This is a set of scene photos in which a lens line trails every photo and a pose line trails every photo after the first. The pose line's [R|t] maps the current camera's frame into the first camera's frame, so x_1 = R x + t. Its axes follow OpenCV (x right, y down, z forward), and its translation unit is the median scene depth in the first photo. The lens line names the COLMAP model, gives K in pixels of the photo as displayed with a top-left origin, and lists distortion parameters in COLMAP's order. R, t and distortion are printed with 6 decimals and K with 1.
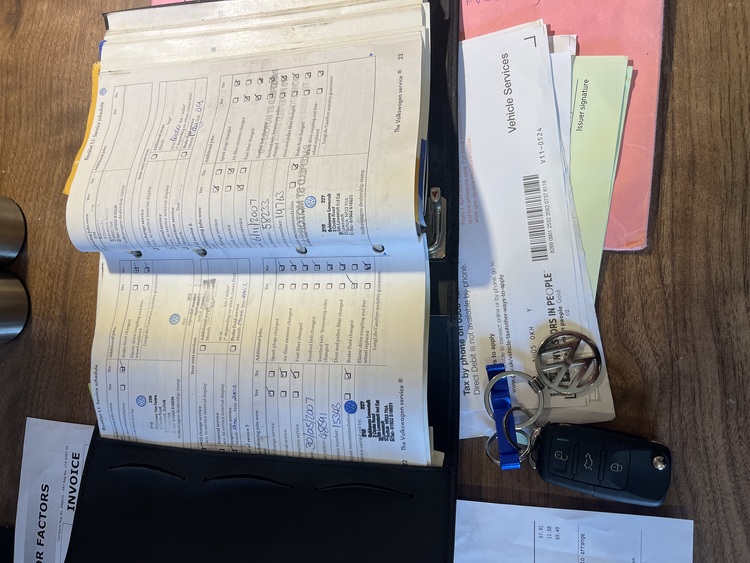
lens RADIAL K [[573.7, 0, 377.7], [0, 573.7, 281.4], [0, 0, 1]] dist [0.022887, -0.013762]
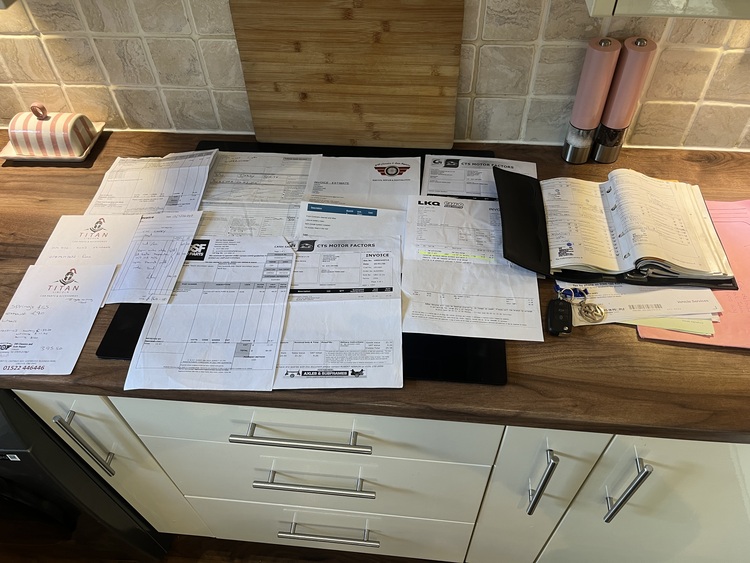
lens RADIAL K [[573.7, 0, 373.5], [0, 573.7, 279.4], [0, 0, 1]] dist [0.022887, -0.013762]
pose [[-0.074927, 0.895218, -0.439284, 1.419444], [-0.992978, -0.026540, 0.115281, 0.835070], [0.091543, 0.444837, 0.890921, -1.557048]]
